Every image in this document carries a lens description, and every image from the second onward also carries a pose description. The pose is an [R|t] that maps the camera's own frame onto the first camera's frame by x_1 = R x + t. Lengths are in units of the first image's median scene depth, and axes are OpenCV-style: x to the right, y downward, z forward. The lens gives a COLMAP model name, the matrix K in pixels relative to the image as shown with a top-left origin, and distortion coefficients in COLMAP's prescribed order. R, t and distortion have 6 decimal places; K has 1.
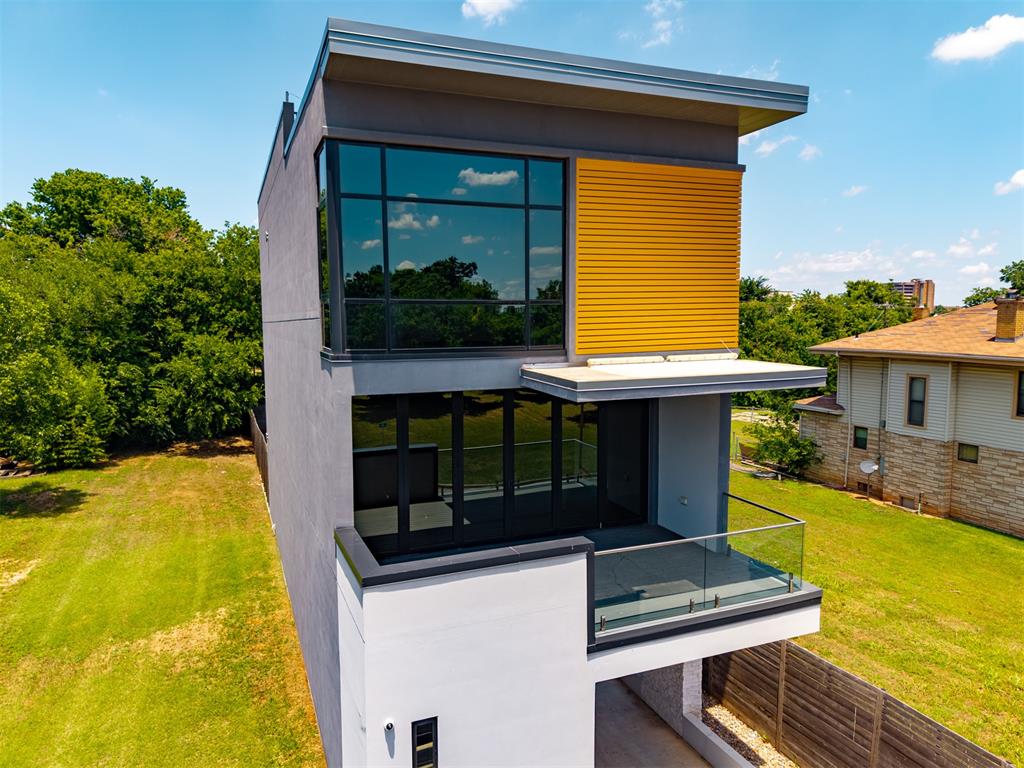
lens RADIAL K [[688.6, 0, 512.0], [0, 688.6, 384.0], [0, 0, 1]] dist [0.003862, -0.004634]
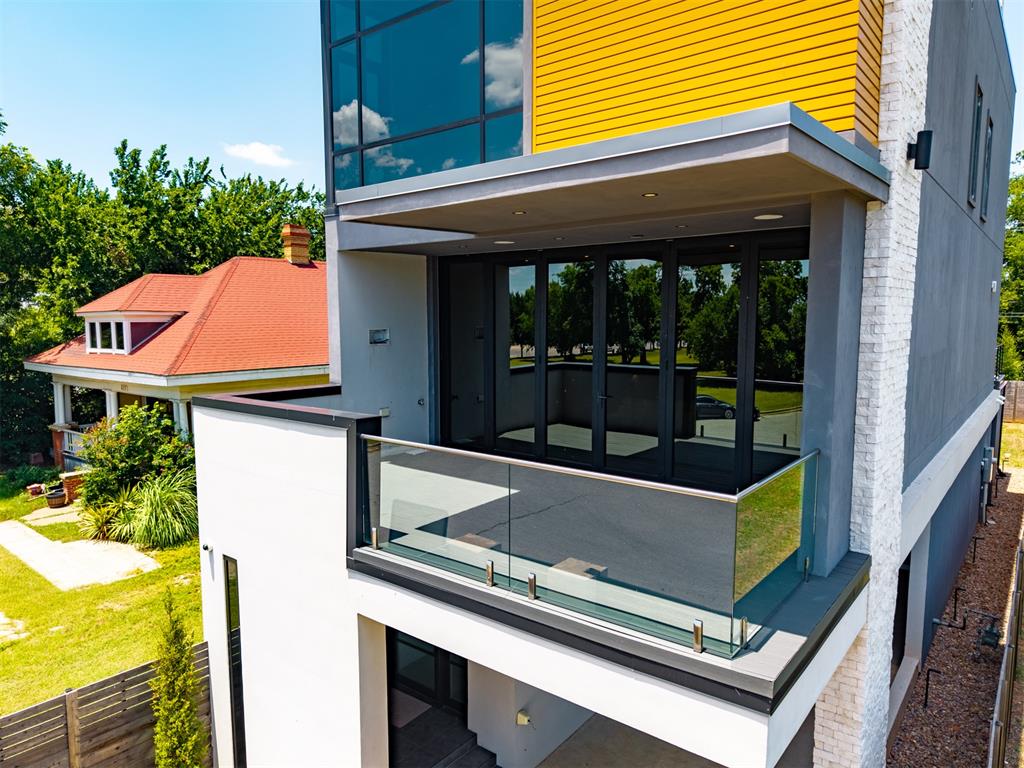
lens RADIAL K [[688.6, 0, 512.0], [0, 688.6, 384.0], [0, 0, 1]] dist [0.003862, -0.004634]
pose [[0.487314, 0.090541, -0.868520, 0.293189], [-0.084728, 0.994820, 0.056168, 0.049998], [0.869106, 0.046216, 0.492461, 0.279698]]
